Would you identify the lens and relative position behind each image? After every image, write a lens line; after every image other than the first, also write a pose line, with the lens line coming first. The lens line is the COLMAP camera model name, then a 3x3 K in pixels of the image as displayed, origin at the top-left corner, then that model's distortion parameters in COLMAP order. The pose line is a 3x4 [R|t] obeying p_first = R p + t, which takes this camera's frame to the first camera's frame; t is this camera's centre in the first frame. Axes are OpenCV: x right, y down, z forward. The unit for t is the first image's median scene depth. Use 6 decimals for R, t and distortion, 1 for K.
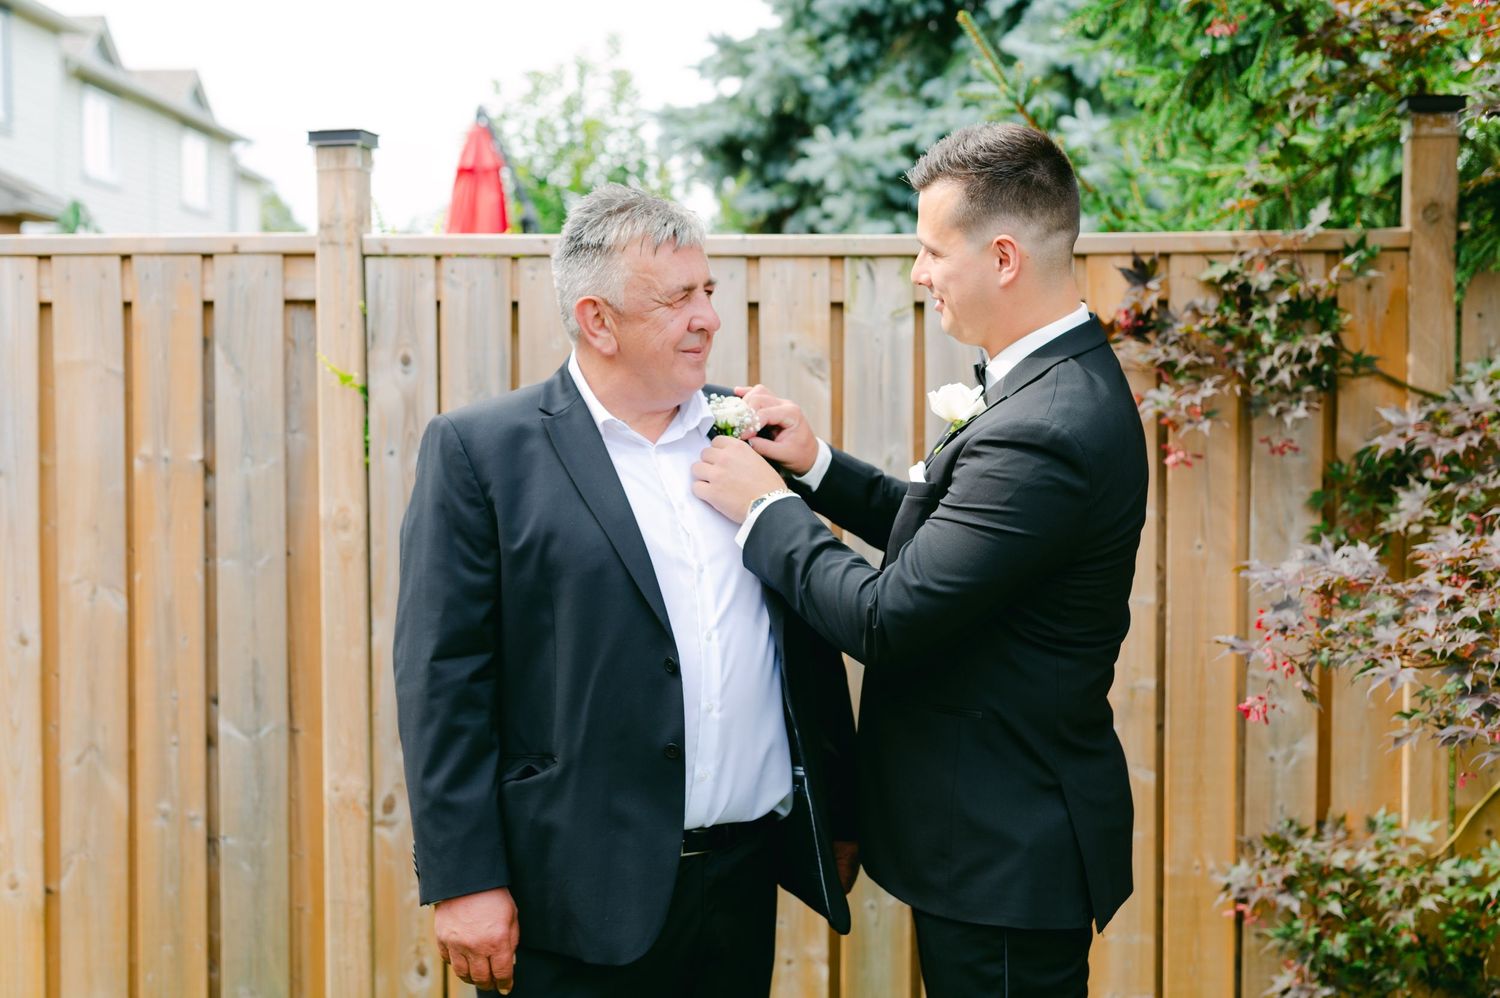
lens RADIAL K [[2125.5, 0, 746.6], [0, 2125.5, 508.4], [0, 0, 1]] dist [-0.031296, 0.000000]
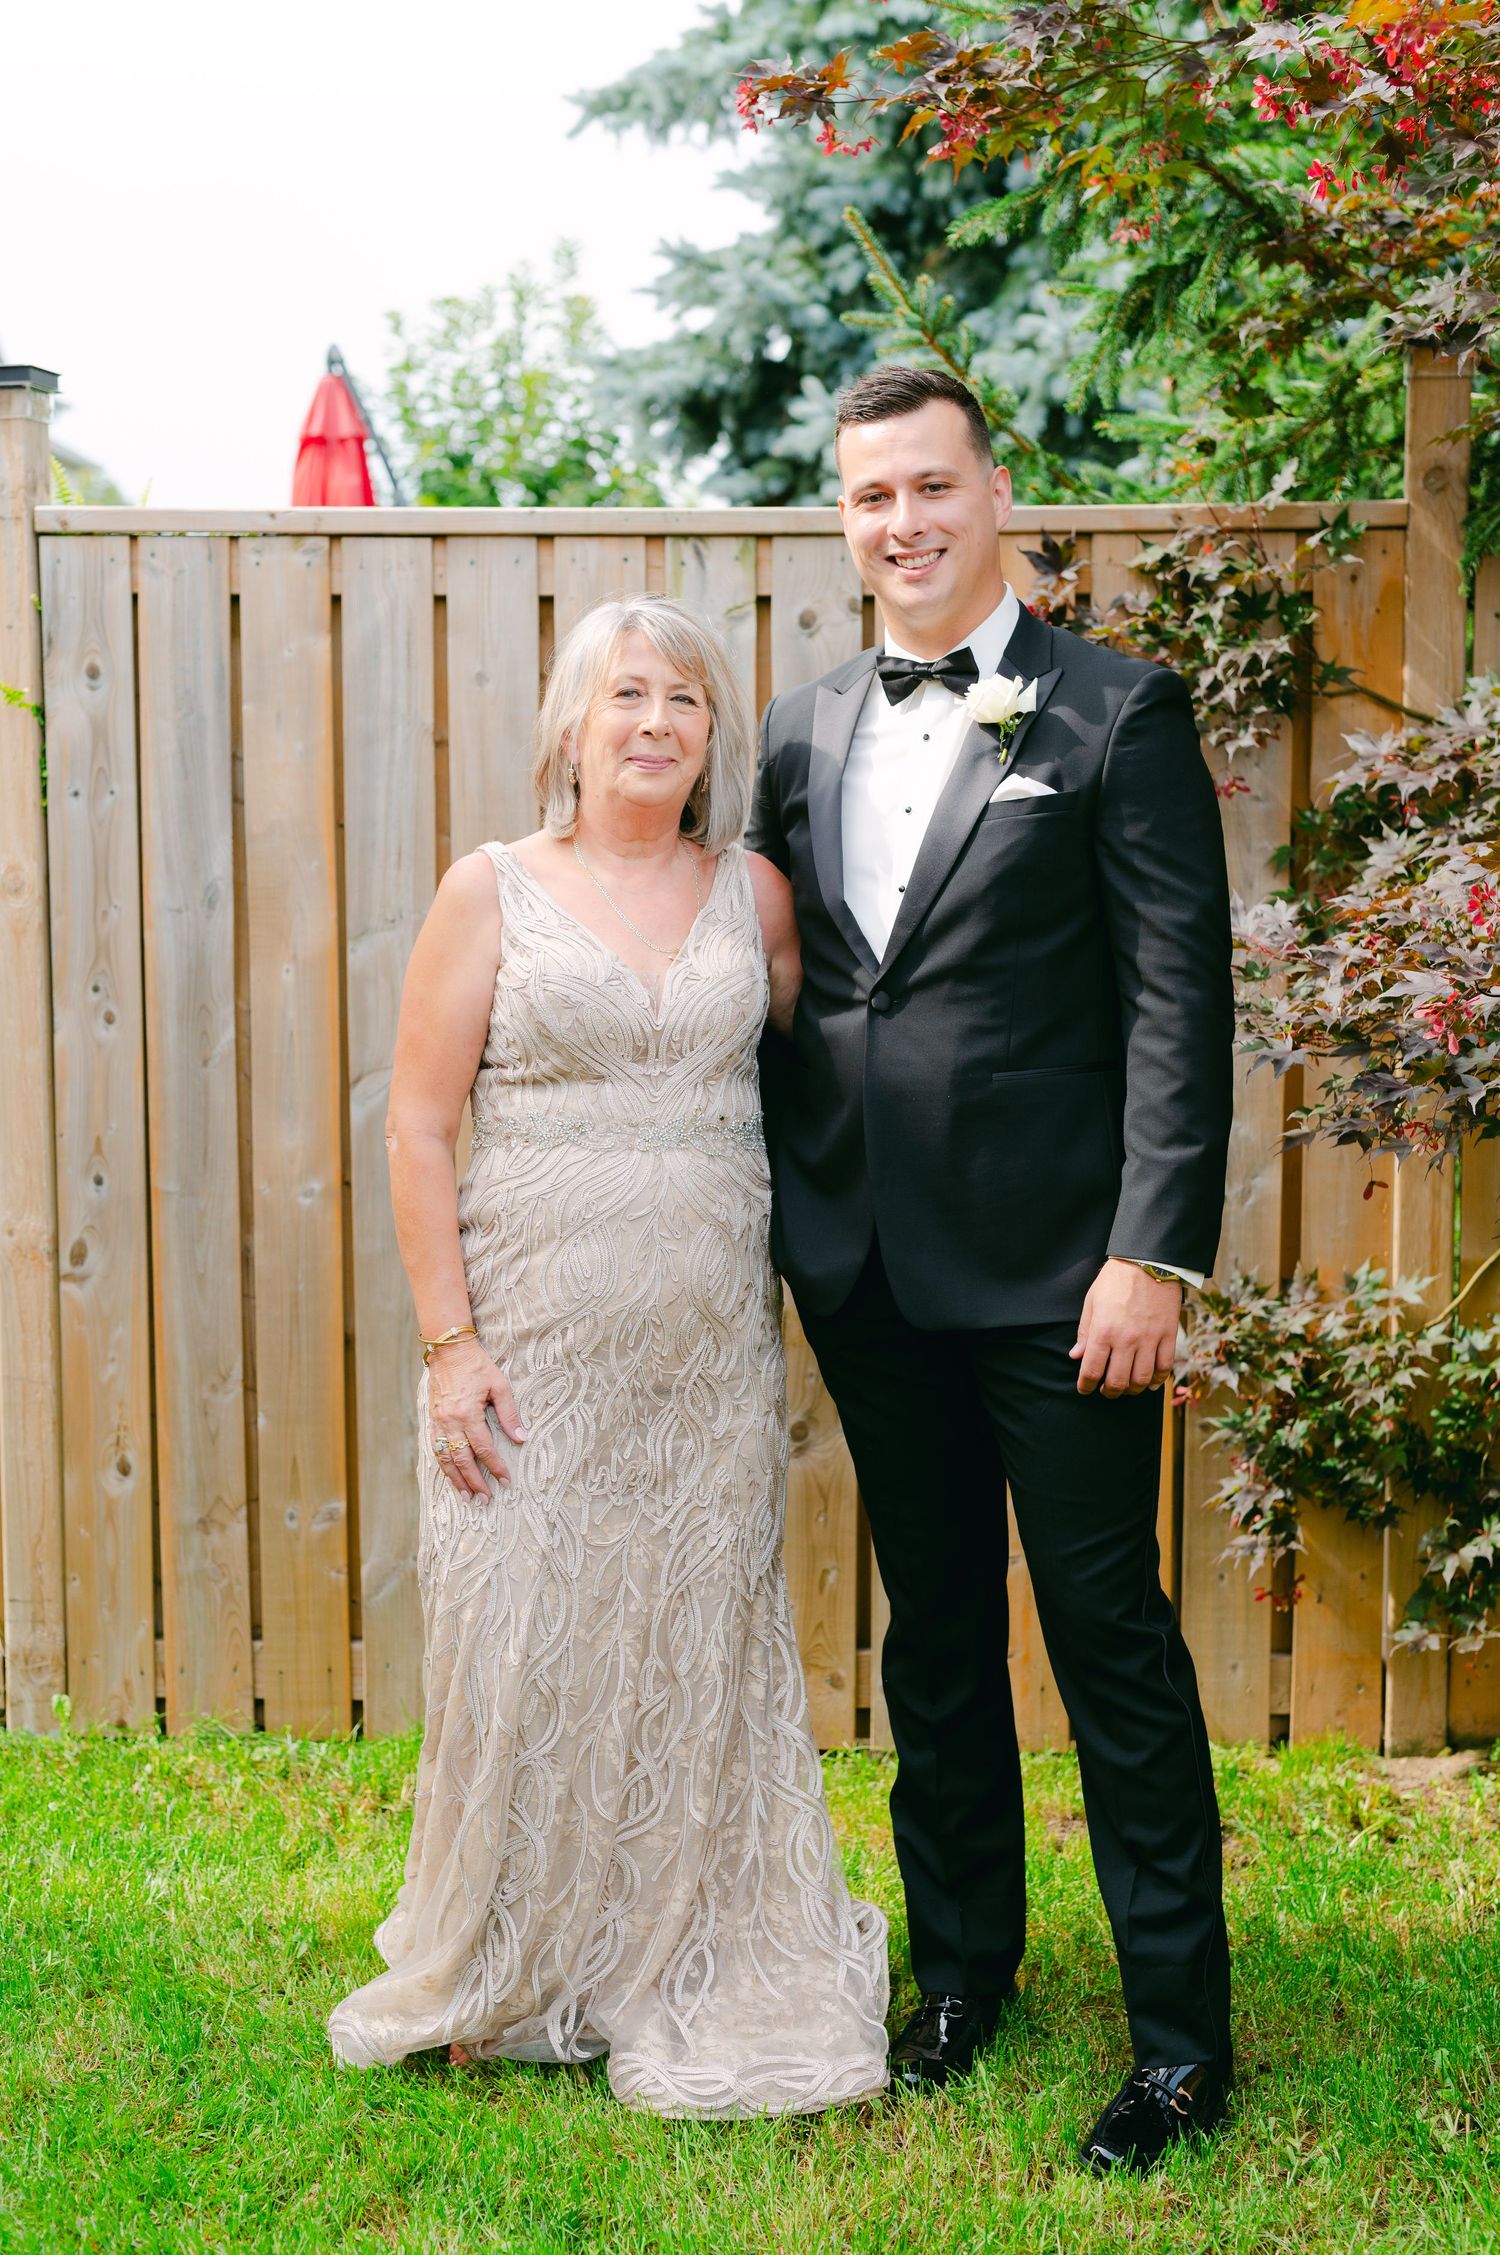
lens RADIAL K [[3195.4, 0, 788.1], [0, 3195.4, 1161.6], [0, 0, 1]] dist [-0.031296, 0.000000]
pose [[0.999947, 0.004408, -0.009319, 0.101340], [-0.003837, 0.998170, 0.060349, 0.035966], [0.009568, -0.060311, 0.998134, -0.154094]]
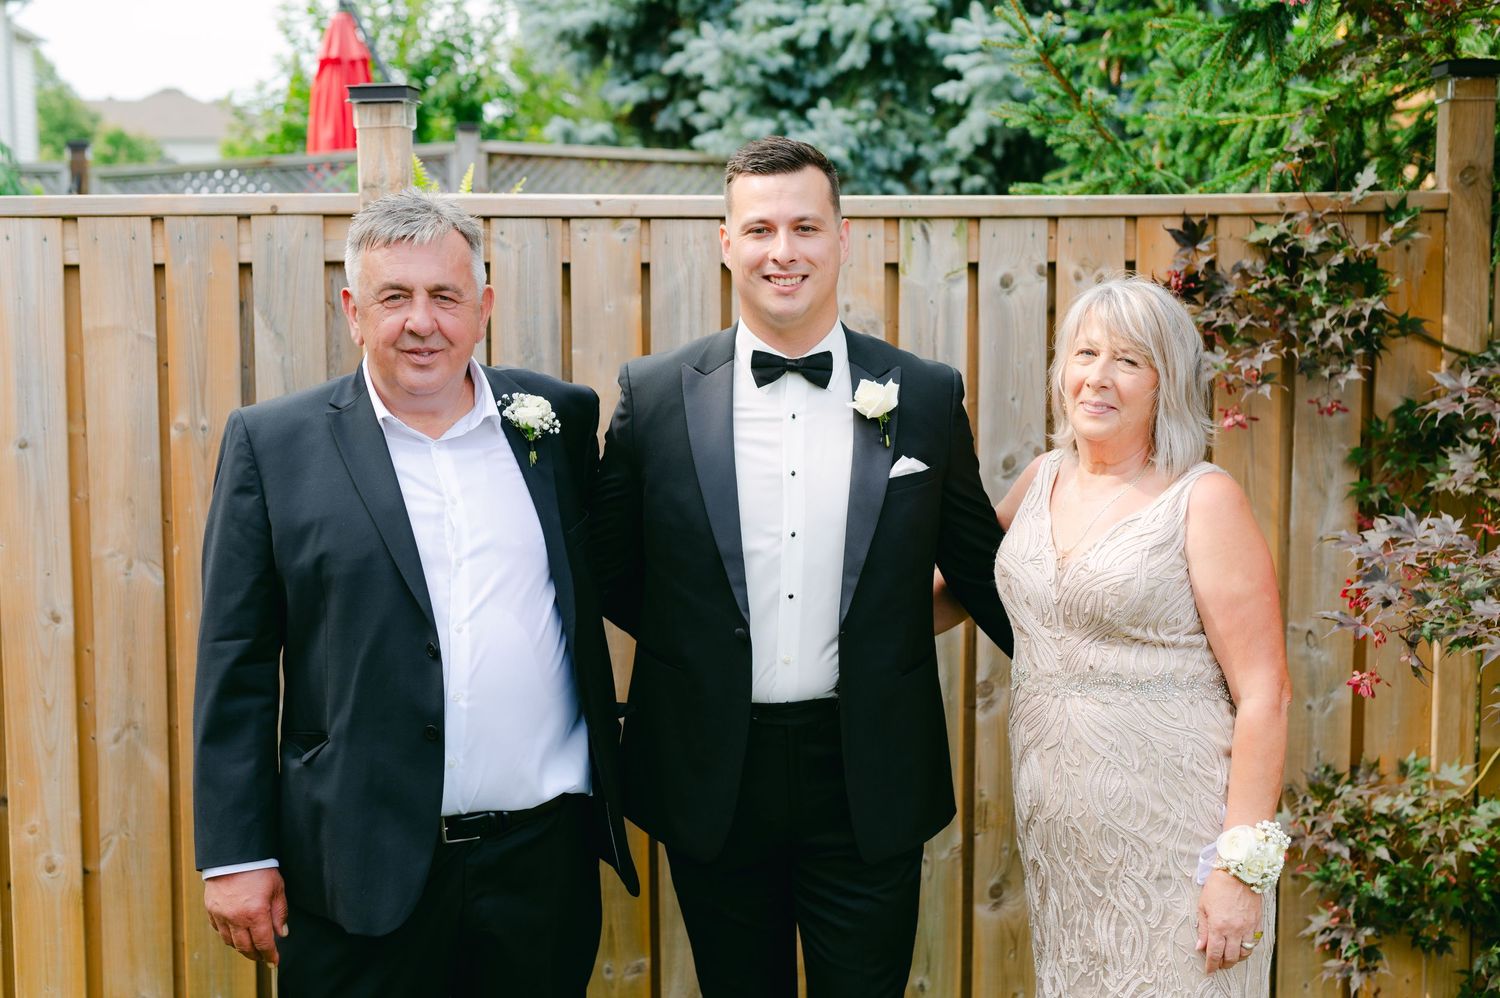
lens RADIAL K [[2125.5, 0, 755.8], [0, 2125.5, 496.6], [0, 0, 1]] dist [-0.031296, 0.000000]
pose [[0.994396, -0.014782, 0.104677, -0.126192], [0.008586, 0.998198, 0.059396, -0.047637], [-0.105366, -0.058164, 0.992731, 0.012165]]
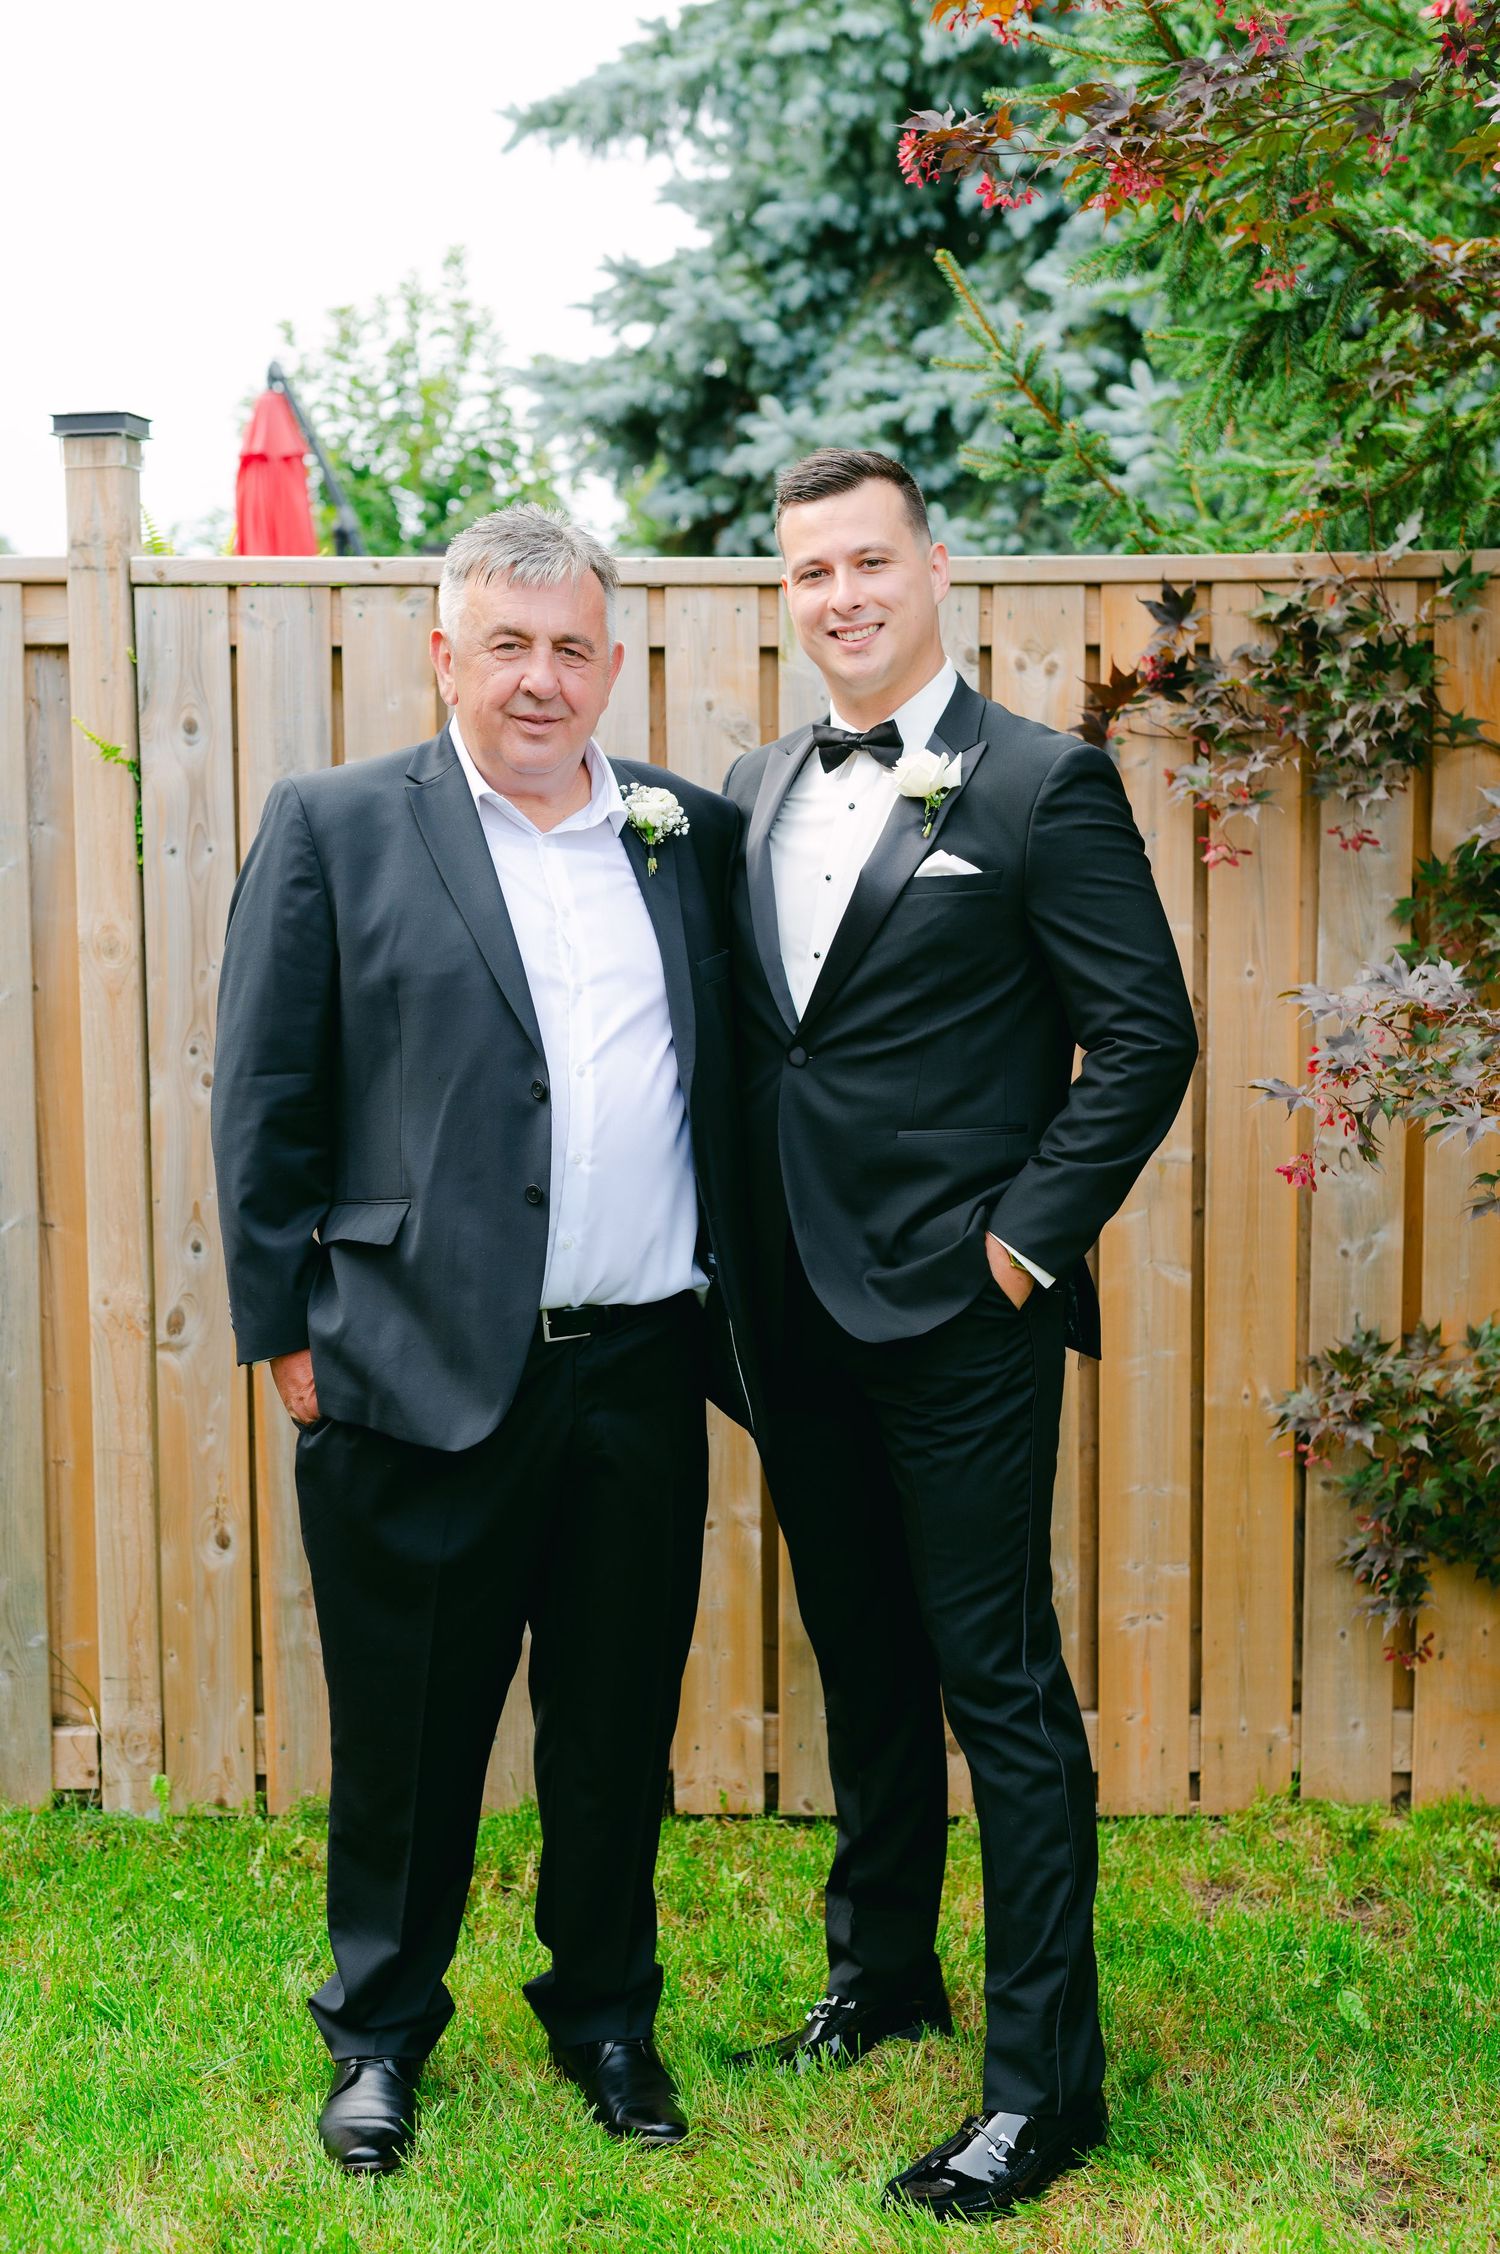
lens RADIAL K [[3194.0, 0, 774.4], [0, 3194.0, 1159.0], [0, 0, 1]] dist [-0.031296, 0.000000]
pose [[0.999479, -0.005501, 0.031807, 0.007705], [0.003592, 0.998206, 0.059761, 0.015576], [-0.032078, -0.059615, 0.997706, -0.131441]]
